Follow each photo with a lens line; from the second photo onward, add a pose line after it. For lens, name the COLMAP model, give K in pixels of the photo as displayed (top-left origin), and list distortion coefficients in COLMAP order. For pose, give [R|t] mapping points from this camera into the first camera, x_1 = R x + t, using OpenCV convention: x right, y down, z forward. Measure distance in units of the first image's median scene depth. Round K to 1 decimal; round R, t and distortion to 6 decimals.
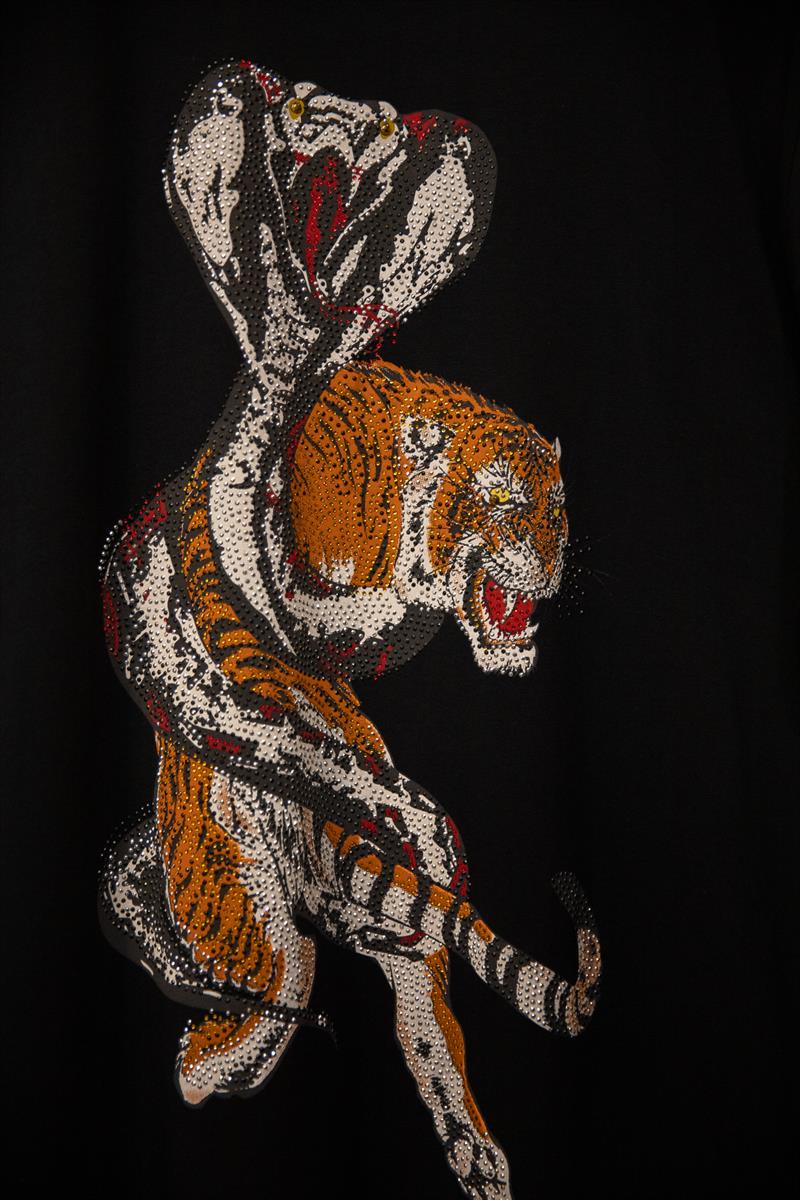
lens RADIAL K [[1902.4, 0, 444.3], [0, 1902.4, 601.9], [0, 0, 1]] dist [0.051551, 0.102550]
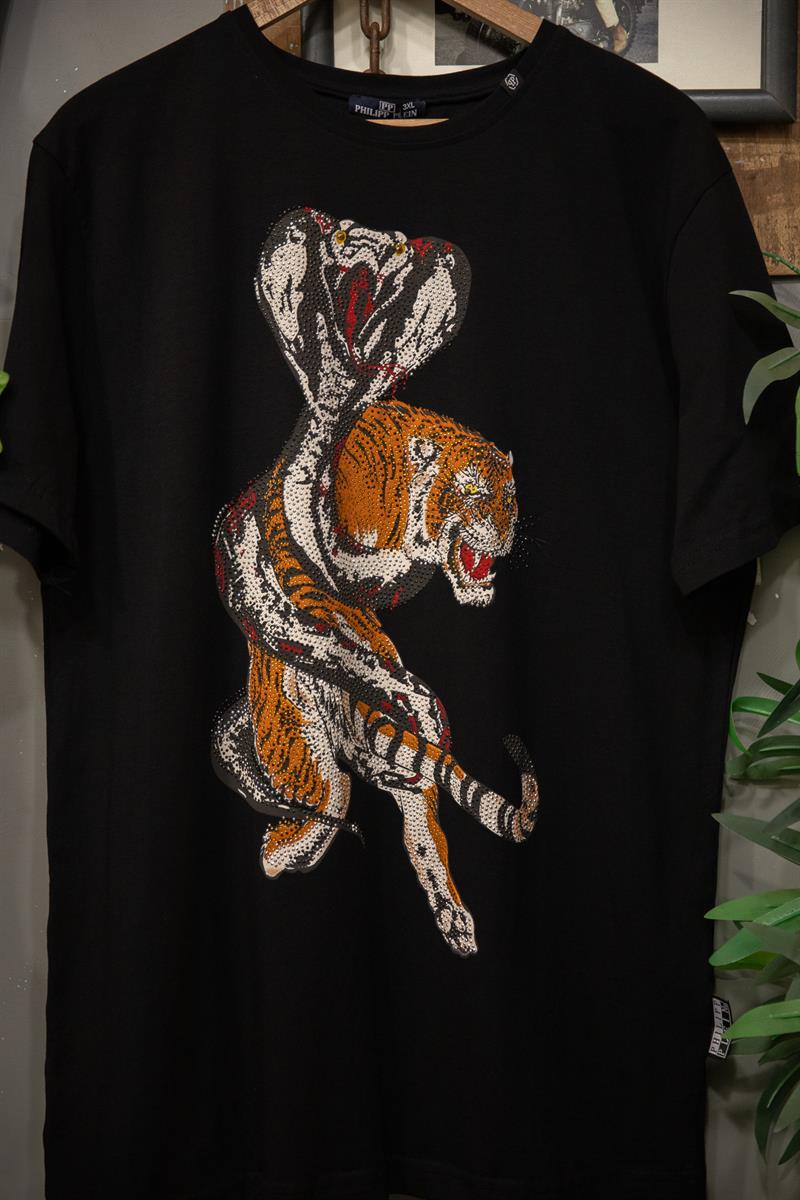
lens RADIAL K [[2131.3, 0, 446.8], [0, 2131.3, 602.9], [0, 0, 1]] dist [0.121568, 0.077961]
pose [[0.998774, 0.004380, -0.049307, 0.094208], [-0.004470, 0.999989, -0.001718, 0.038976], [0.049299, 0.001936, 0.998782, -0.717792]]
